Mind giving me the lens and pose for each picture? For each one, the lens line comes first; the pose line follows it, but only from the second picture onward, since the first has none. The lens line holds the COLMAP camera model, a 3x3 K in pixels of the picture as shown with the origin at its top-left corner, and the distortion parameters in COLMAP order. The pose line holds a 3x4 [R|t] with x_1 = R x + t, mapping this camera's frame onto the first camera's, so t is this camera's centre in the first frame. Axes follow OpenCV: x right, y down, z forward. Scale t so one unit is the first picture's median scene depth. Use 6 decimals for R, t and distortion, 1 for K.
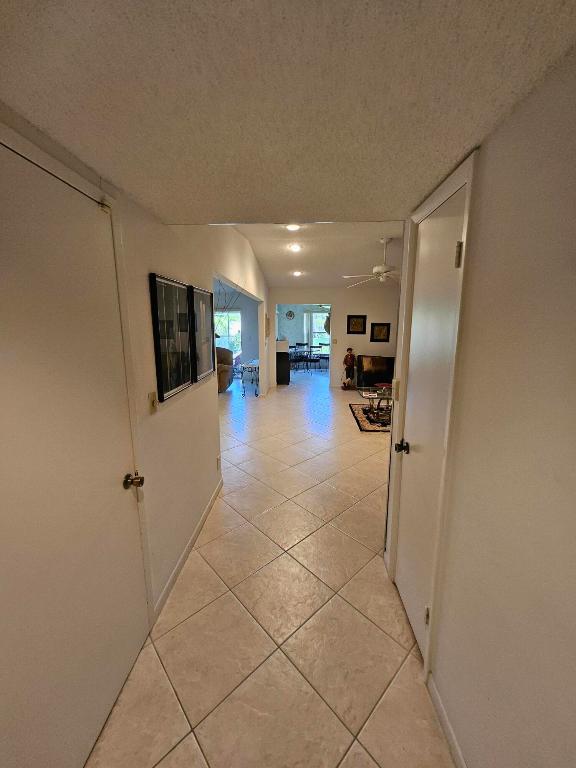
lens RADIAL K [[300.3, 0, 290.1], [0, 300.3, 373.6], [0, 0, 1]] dist [0.002148, 0.000024]
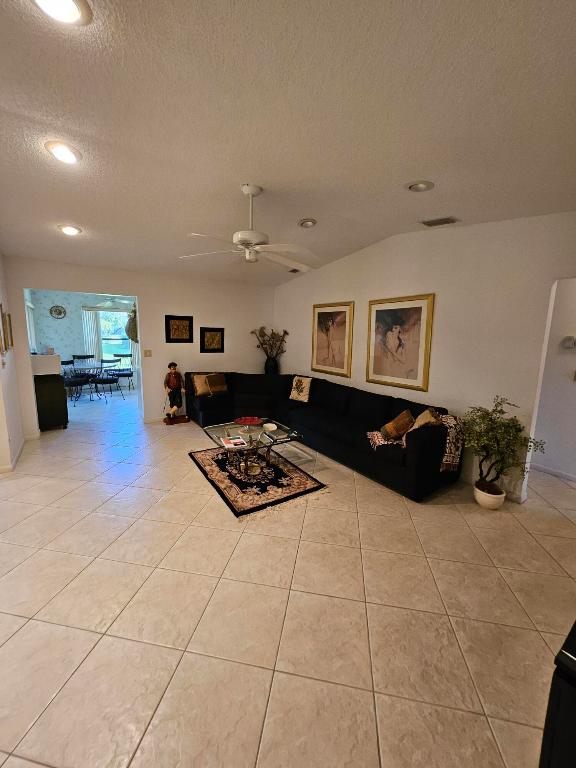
lens RADIAL K [[300.3, 0, 290.1], [0, 300.3, 373.6], [0, 0, 1]] dist [0.002148, 0.000024]
pose [[0.793612, -0.072079, 0.604140, -0.005166], [0.080790, 0.996649, 0.012780, -0.047005], [-0.603037, 0.038666, 0.796776, 0.285494]]
